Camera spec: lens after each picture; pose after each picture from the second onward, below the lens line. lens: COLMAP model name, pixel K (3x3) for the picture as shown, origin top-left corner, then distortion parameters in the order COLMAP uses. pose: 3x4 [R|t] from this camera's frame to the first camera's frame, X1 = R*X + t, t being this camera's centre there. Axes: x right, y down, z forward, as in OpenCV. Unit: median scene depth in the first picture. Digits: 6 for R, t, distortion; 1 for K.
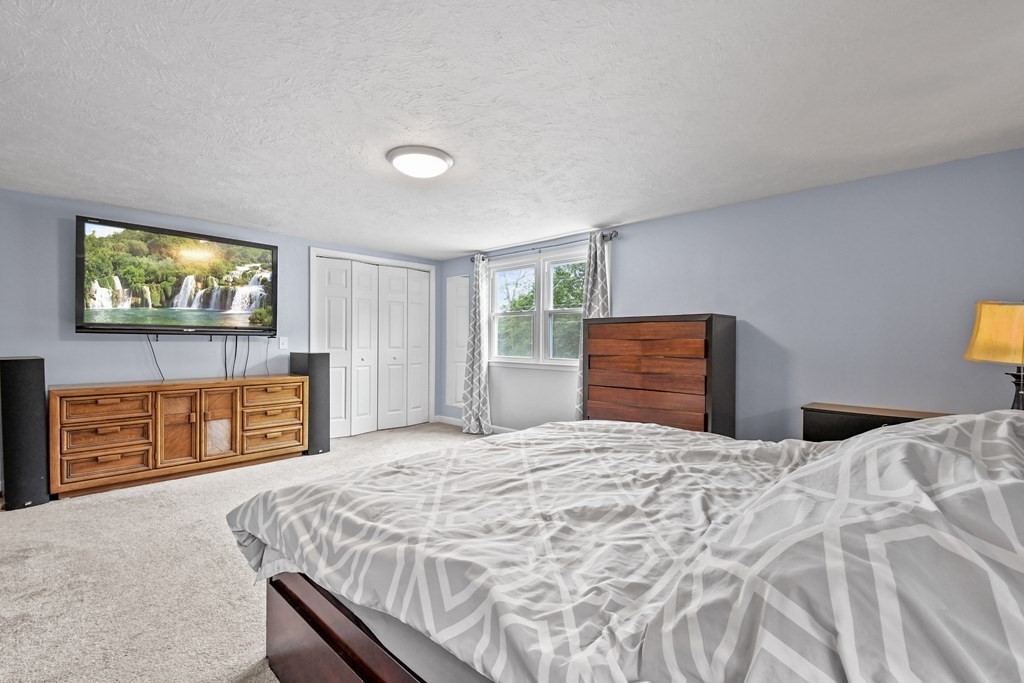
lens RADIAL K [[446.6, 0, 512.7], [0, 446.6, 338.4], [0, 0, 1]] dist [0.002553, -0.009216]
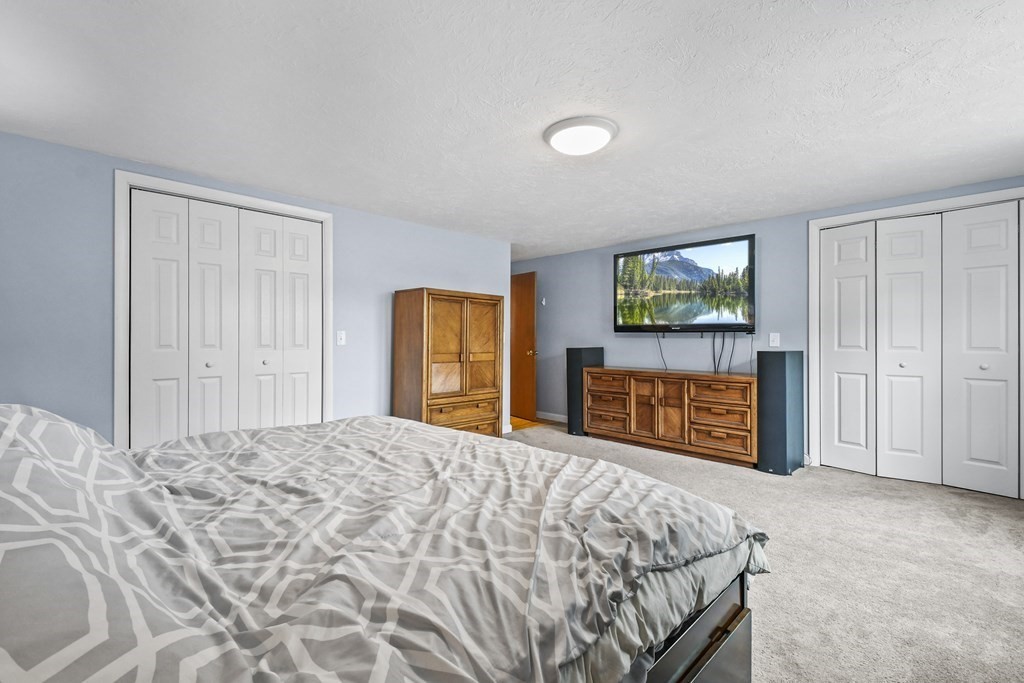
lens RADIAL K [[461.1, 0, 506.3], [0, 461.1, 337.6], [0, 0, 1]] dist [0.071194, -0.010657]
pose [[-0.051700, -0.004173, -0.998654, 0.522332], [0.004488, 0.999980, -0.004410, 0.009517], [0.998653, -0.004710, -0.051680, 0.620689]]
